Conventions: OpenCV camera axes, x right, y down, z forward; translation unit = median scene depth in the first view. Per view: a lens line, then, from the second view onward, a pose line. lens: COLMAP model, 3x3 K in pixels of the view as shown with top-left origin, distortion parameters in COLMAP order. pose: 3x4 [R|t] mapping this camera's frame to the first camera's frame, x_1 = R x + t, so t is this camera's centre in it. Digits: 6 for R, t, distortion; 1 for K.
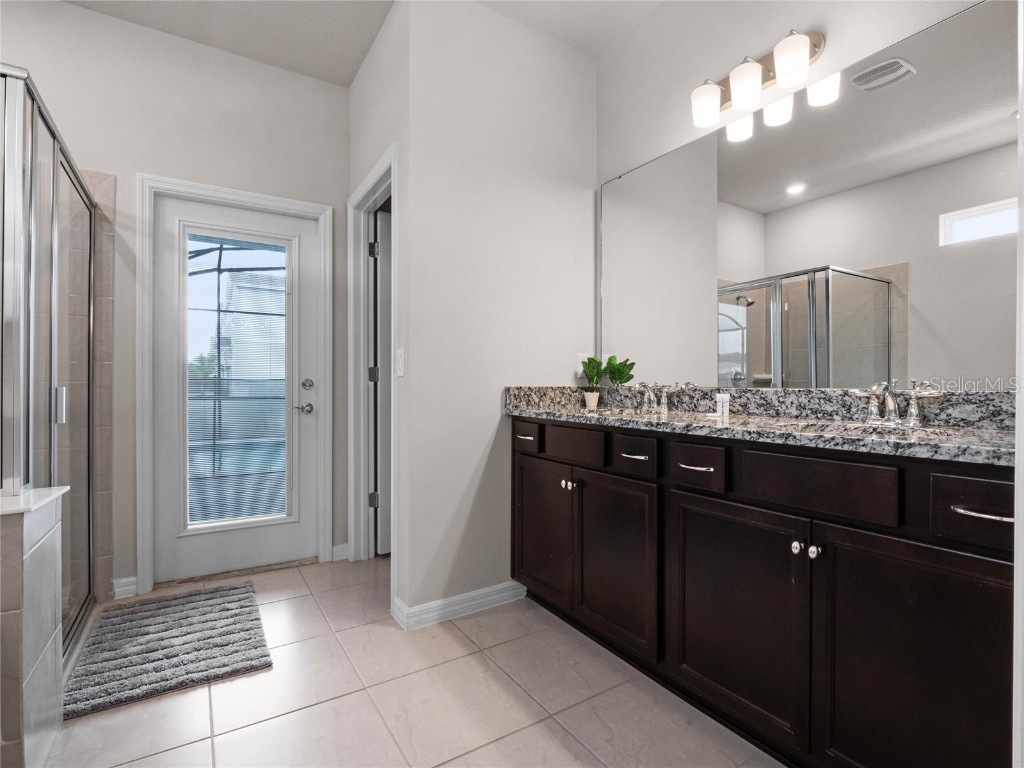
lens RADIAL K [[509.1, 0, 514.1], [0, 509.1, 381.5], [0, 0, 1]] dist [-0.003201, -0.000926]
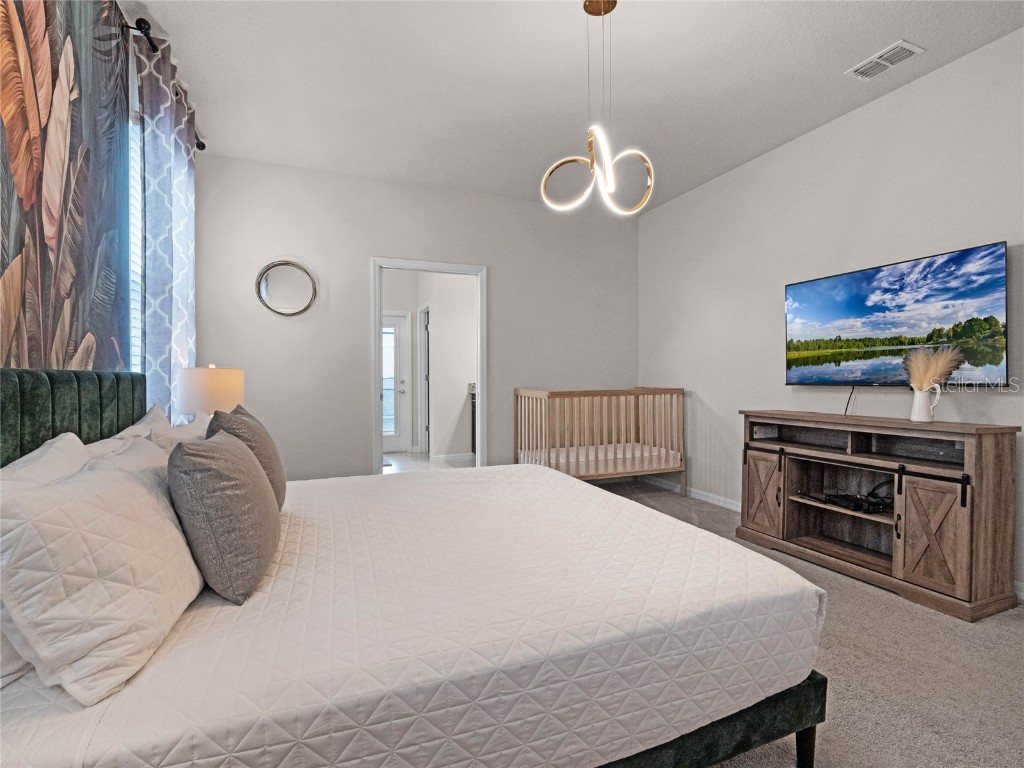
lens RADIAL K [[509.1, 0, 509.8], [0, 509.1, 383.0], [0, 0, 1]] dist [-0.003201, -0.000926]
pose [[0.983060, -0.003059, -0.183256, 0.575399], [0.004874, 0.999943, 0.009456, -0.011461], [0.183217, -0.010189, 0.983020, -1.373057]]
